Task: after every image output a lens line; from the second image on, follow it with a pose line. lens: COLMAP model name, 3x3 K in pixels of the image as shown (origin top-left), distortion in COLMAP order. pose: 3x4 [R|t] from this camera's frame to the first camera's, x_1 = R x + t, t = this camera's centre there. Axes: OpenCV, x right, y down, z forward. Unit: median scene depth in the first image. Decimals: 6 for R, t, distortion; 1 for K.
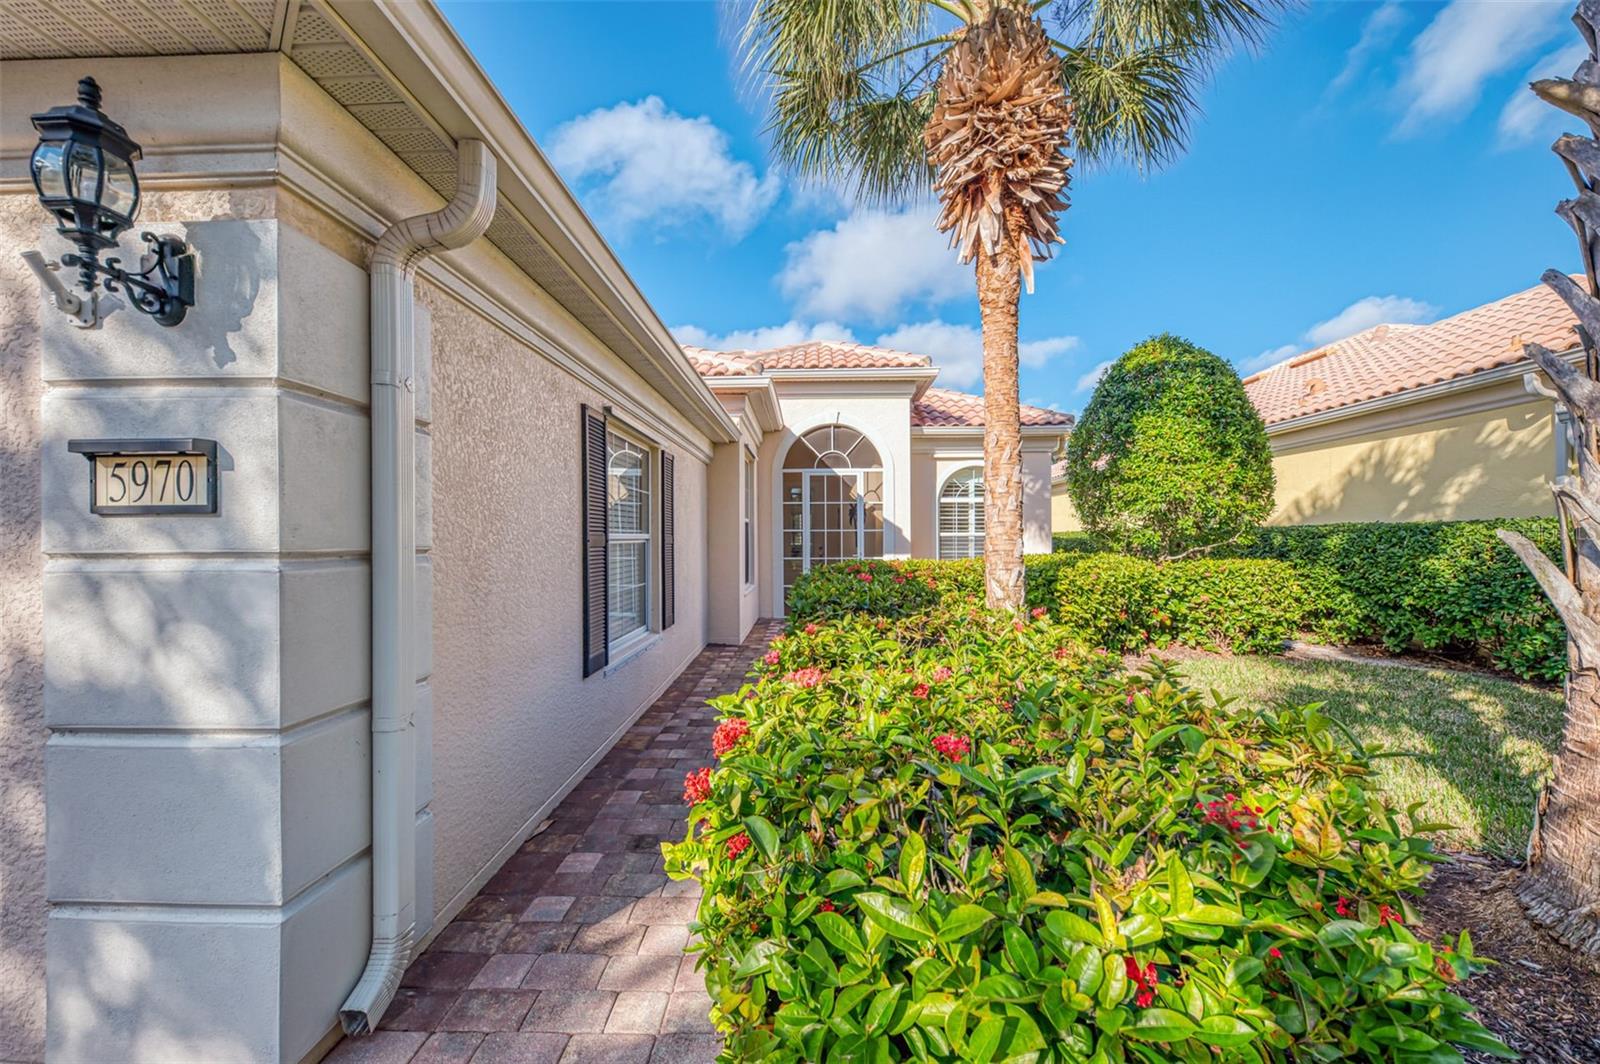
lens RADIAL K [[632.3, 0, 810.5], [0, 632.3, 539.3], [0, 0, 1]] dist [-0.009955, 0.000214]
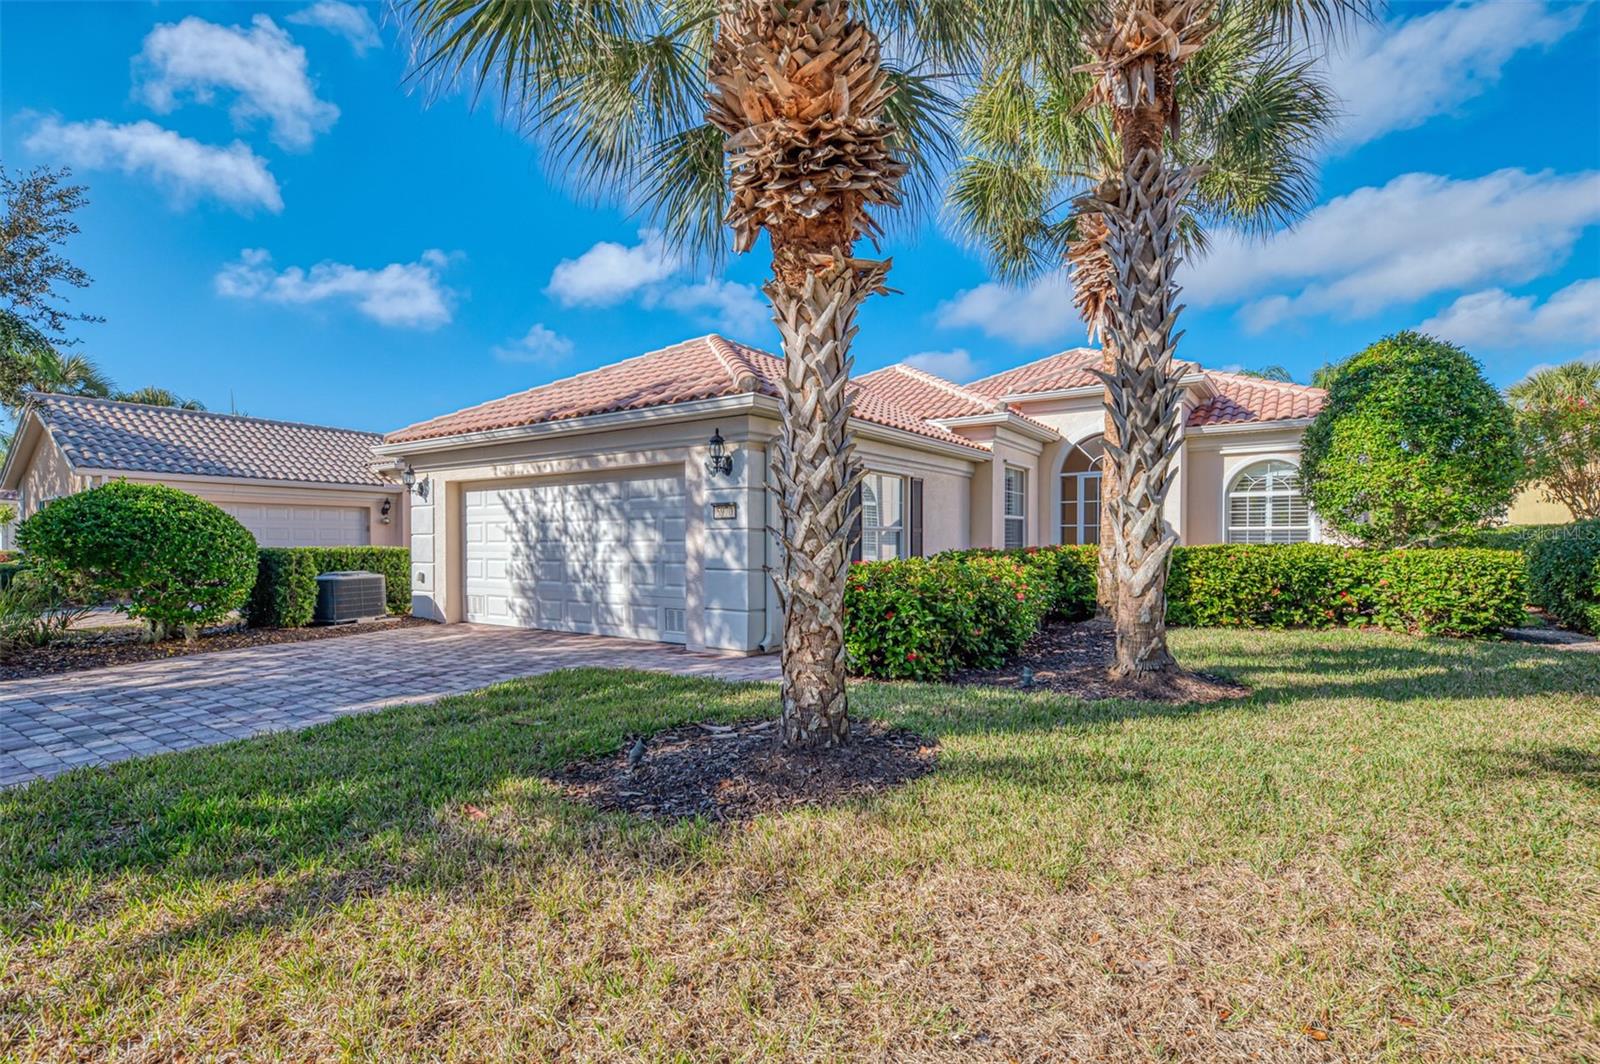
lens RADIAL K [[789.0, 0, 798.5], [0, 789.0, 536.6], [0, 0, 1]] dist [0.000750, 0.000035]
pose [[0.832938, 0.001262, -0.553365, 0.500959], [-0.004173, 0.999983, -0.004001, 0.020778], [0.553351, 0.005642, 0.832929, -0.681786]]
